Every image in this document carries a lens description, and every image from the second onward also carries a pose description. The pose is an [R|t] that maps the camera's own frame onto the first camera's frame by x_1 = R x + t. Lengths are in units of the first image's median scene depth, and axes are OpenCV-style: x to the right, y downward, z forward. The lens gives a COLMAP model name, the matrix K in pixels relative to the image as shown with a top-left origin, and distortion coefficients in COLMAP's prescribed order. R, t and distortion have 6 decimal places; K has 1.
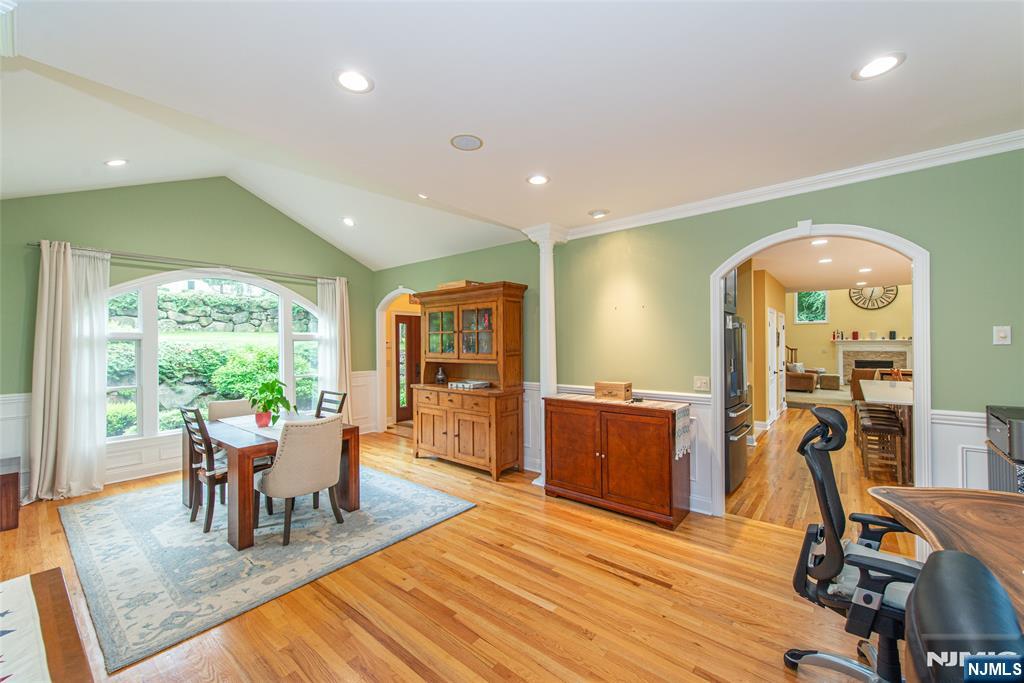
lens RADIAL K [[404.0, 0, 512.0], [0, 404.0, 341.5], [0, 0, 1]] dist [0.001304, 0.000105]
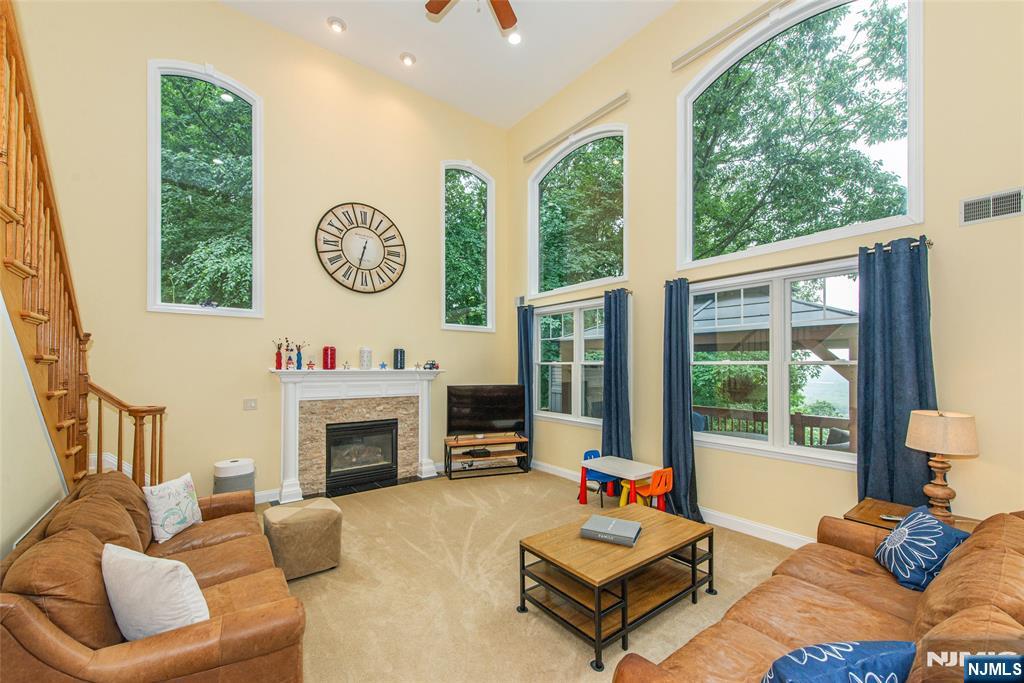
lens RADIAL K [[410.5, 0, 511.1], [0, 410.5, 363.9], [0, 0, 1]] dist [0.001385, 0.000083]
pose [[0.224857, 0.006945, 0.974367, 0.520370], [-0.004573, 0.999971, -0.006072, -0.007694], [-0.974381, -0.003091, 0.224883, 0.753660]]
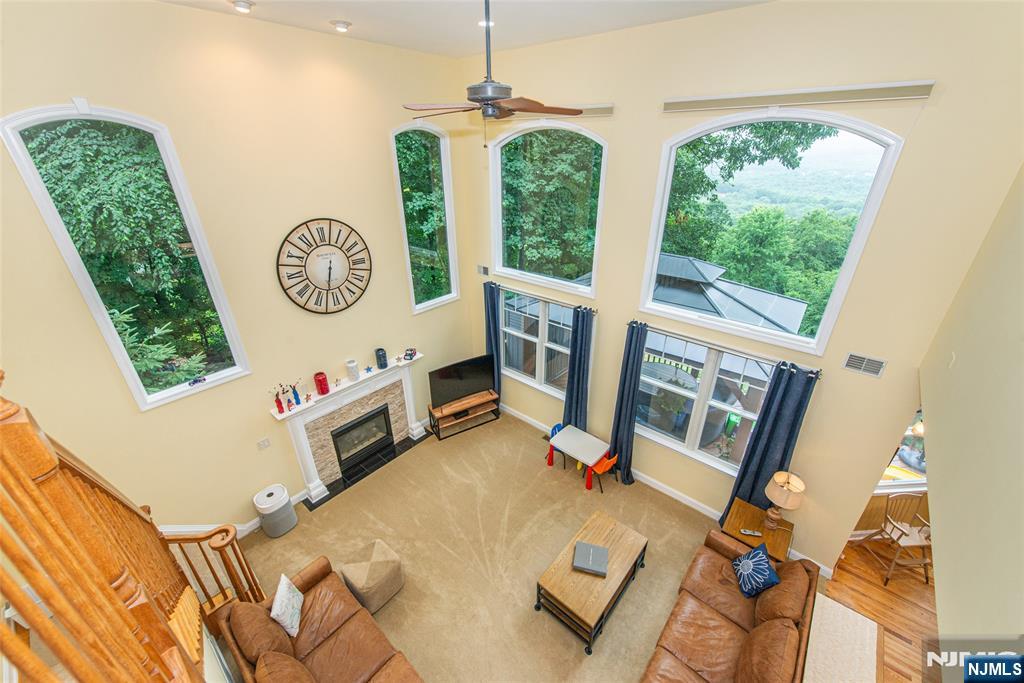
lens RADIAL K [[404.0, 0, 512.0], [0, 404.0, 341.5], [0, 0, 1]] dist [0.001304, 0.000105]
pose [[0.021716, -0.438669, 0.898386, 0.517958], [0.004290, 0.898631, 0.438685, -0.223453], [-0.999755, -0.005672, 0.021396, 0.807304]]
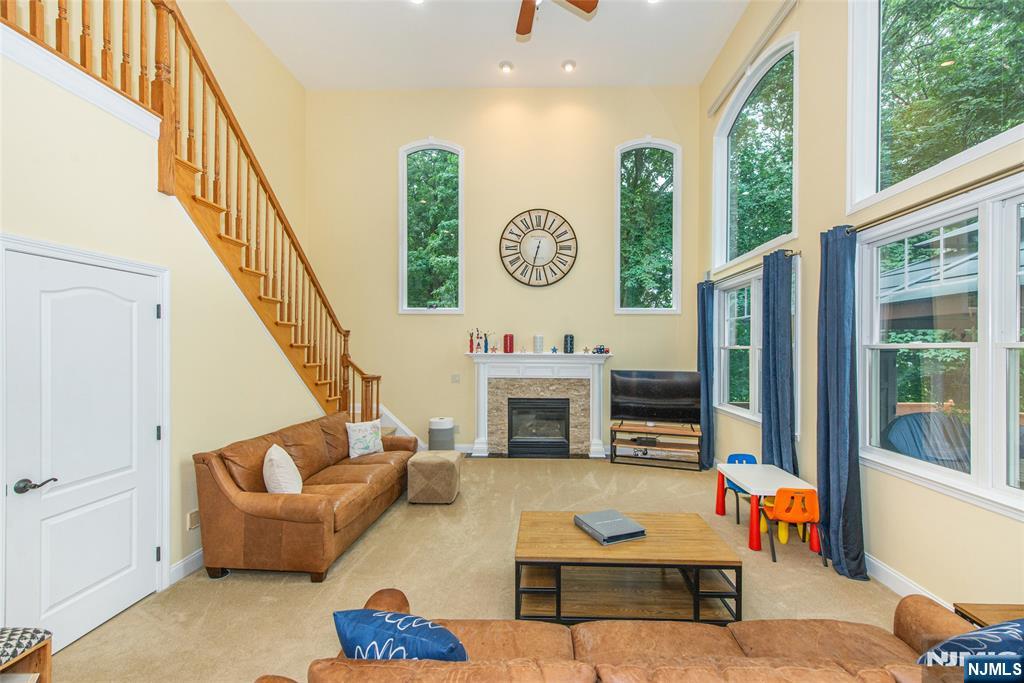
lens RADIAL K [[416.7, 0, 530.4], [0, 416.7, 352.0], [0, 0, 1]] dist [0.002265, 0.000057]
pose [[0.790554, 0.002562, 0.612387, 0.585378], [-0.007005, 0.999964, 0.004860, -0.007723], [-0.612353, -0.008132, 0.790543, 0.620052]]
